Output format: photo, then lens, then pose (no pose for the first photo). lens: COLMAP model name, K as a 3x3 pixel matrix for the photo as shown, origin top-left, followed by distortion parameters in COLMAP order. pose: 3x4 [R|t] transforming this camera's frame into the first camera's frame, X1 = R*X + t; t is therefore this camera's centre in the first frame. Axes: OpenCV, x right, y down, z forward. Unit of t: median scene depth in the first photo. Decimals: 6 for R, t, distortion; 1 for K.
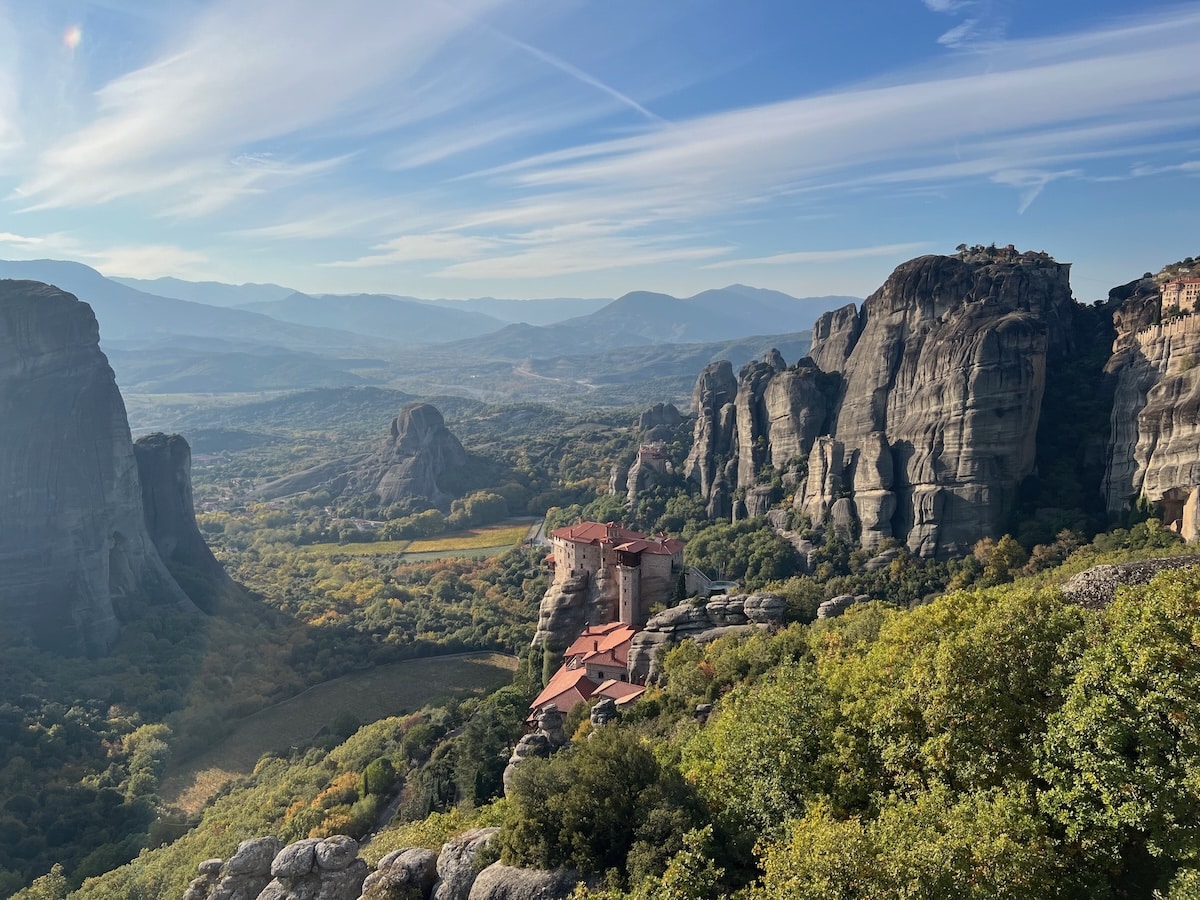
lens RADIAL K [[906.6, 0, 597.9], [0, 906.6, 434.8], [0, 0, 1]] dist [0.142843, -0.270667]
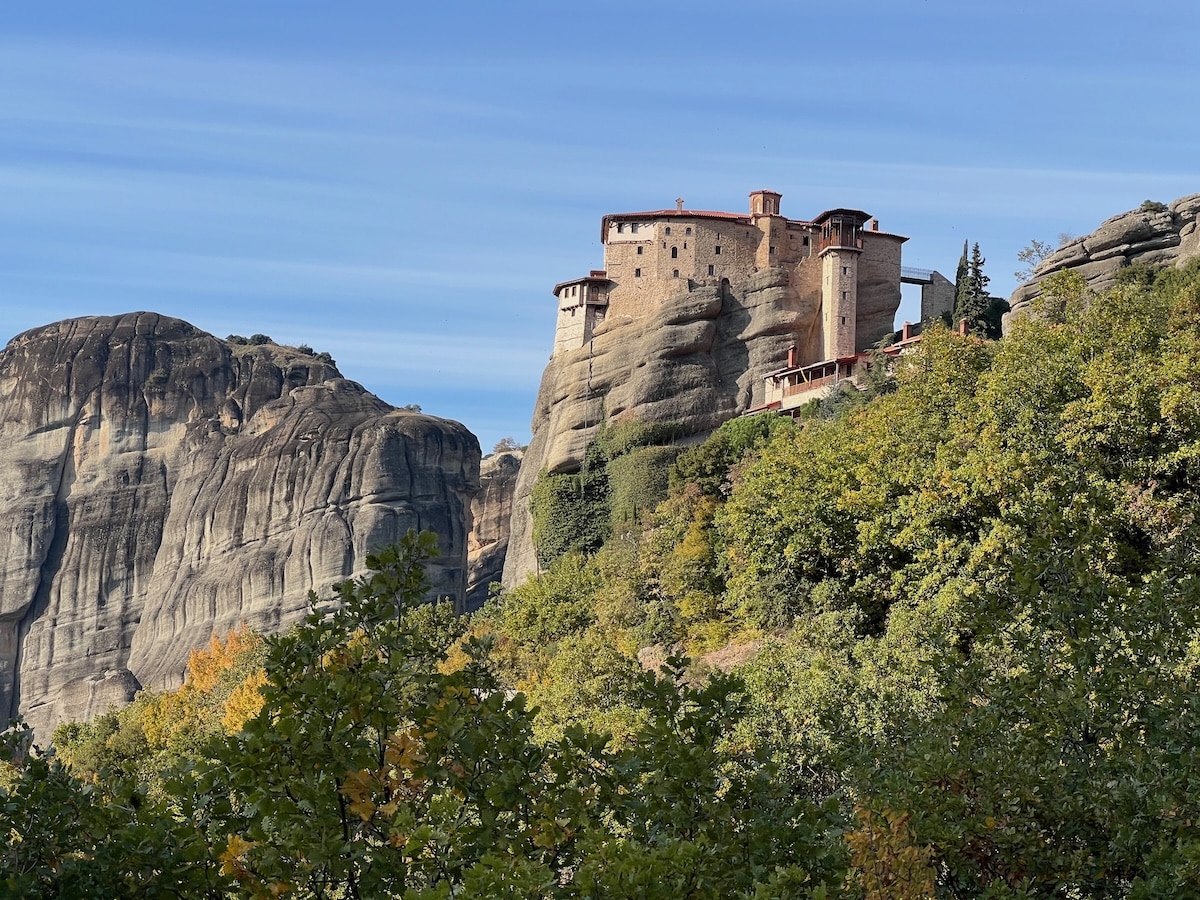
lens RADIAL K [[2728.2, 0, 600.0], [0, 2728.2, 450.0], [0, 0, 1]] dist [-0.299909, 9.150506]
pose [[0.717544, 0.145566, 0.681133, -0.353512], [0.038988, 0.967990, -0.247943, 0.203582], [-0.695422, 0.204466, 0.688900, 0.024737]]
